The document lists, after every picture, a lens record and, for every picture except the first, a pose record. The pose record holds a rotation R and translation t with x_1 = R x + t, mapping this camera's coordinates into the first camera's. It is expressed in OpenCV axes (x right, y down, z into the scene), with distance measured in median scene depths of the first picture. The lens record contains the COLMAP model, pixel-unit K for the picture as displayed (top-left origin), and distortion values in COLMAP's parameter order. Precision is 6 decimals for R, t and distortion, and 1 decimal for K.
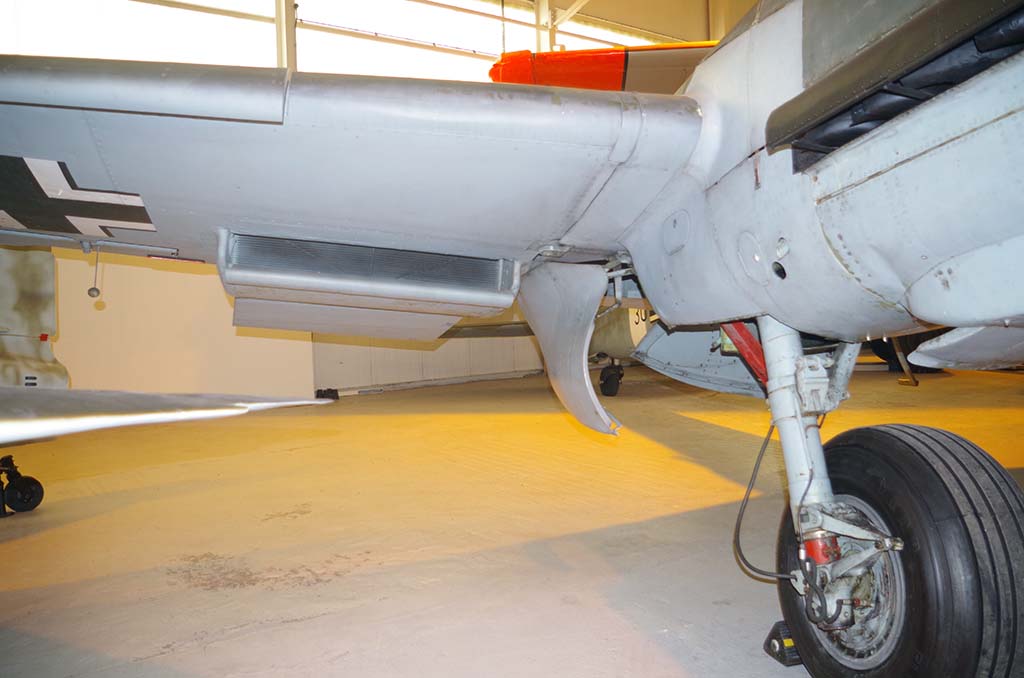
lens RADIAL K [[814.6, 0, 501.6], [0, 814.6, 345.6], [0, 0, 1]] dist [-0.088776, 0.039633]
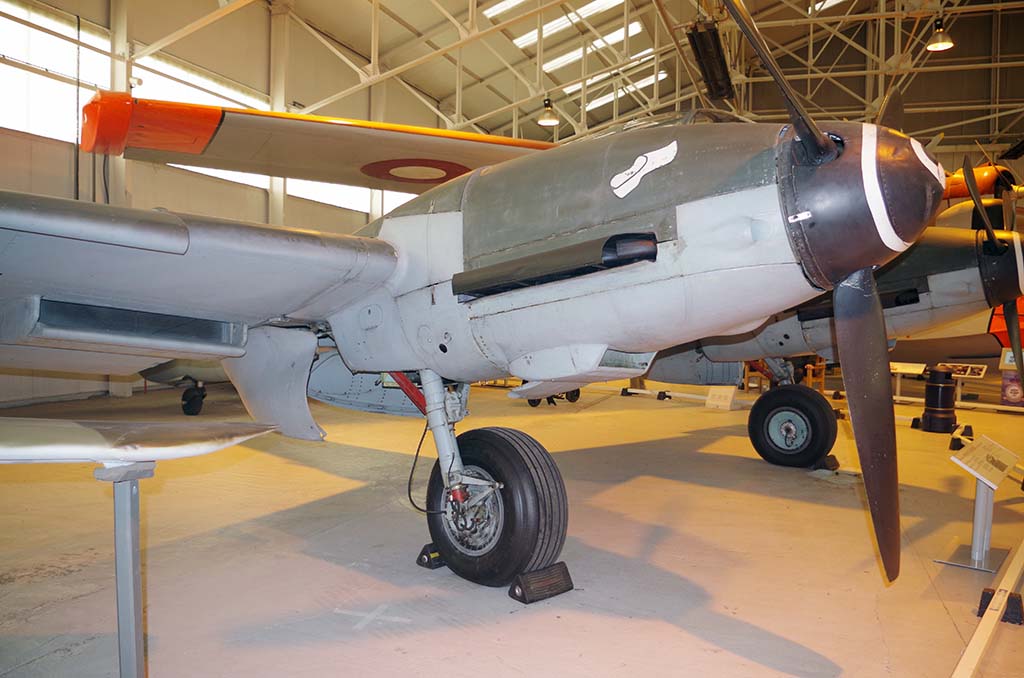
lens RADIAL K [[814.6, 0, 512.8], [0, 814.6, 338.9], [0, 0, 1]] dist [-0.088776, 0.039633]
pose [[0.823108, 0.019711, 0.567543, -0.560715], [-0.005053, 0.999612, -0.027390, -0.058015], [-0.567863, 0.019677, 0.822888, -0.620121]]
